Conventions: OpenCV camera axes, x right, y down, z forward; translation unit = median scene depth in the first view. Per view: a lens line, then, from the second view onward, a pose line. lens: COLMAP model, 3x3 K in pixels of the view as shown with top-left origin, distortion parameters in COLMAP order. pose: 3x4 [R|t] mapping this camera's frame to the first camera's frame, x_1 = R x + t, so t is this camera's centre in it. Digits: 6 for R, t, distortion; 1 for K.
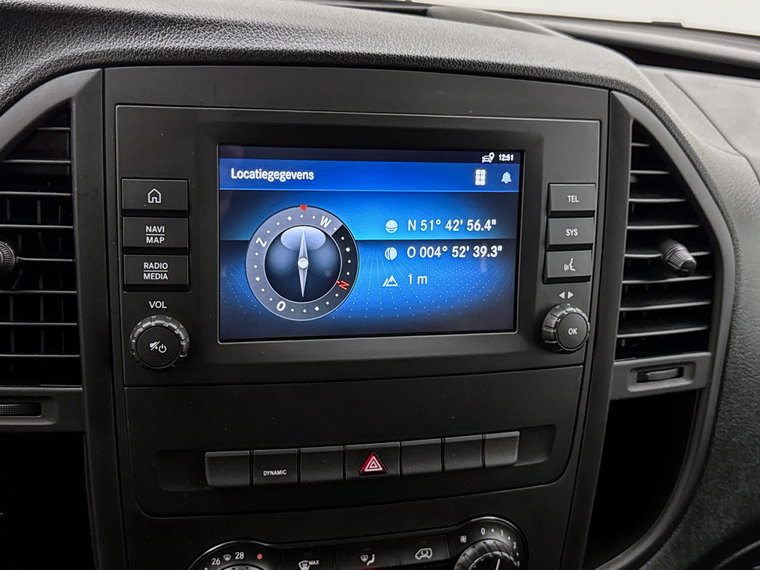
lens RADIAL K [[954.2, 0, 380.0], [0, 954.2, 285.0], [0, 0, 1]] dist [0.187874, -0.463841]
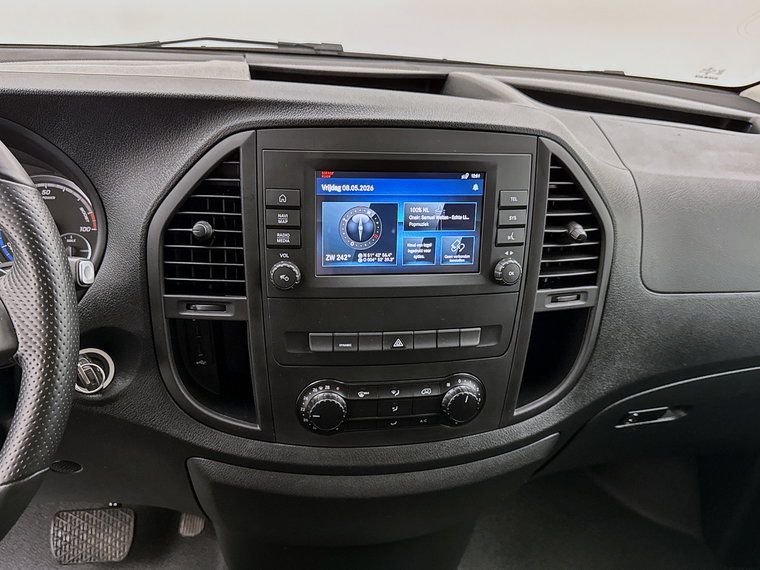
lens RADIAL K [[642.2, 0, 380.0], [0, 642.2, 285.0], [0, 0, 1]] dist [0.155018, -0.156916]
pose [[0.995402, 0.021474, -0.093347, 0.069979], [-0.014178, 0.996842, 0.078138, -0.021394], [0.094730, -0.076455, 0.992563, -0.226869]]
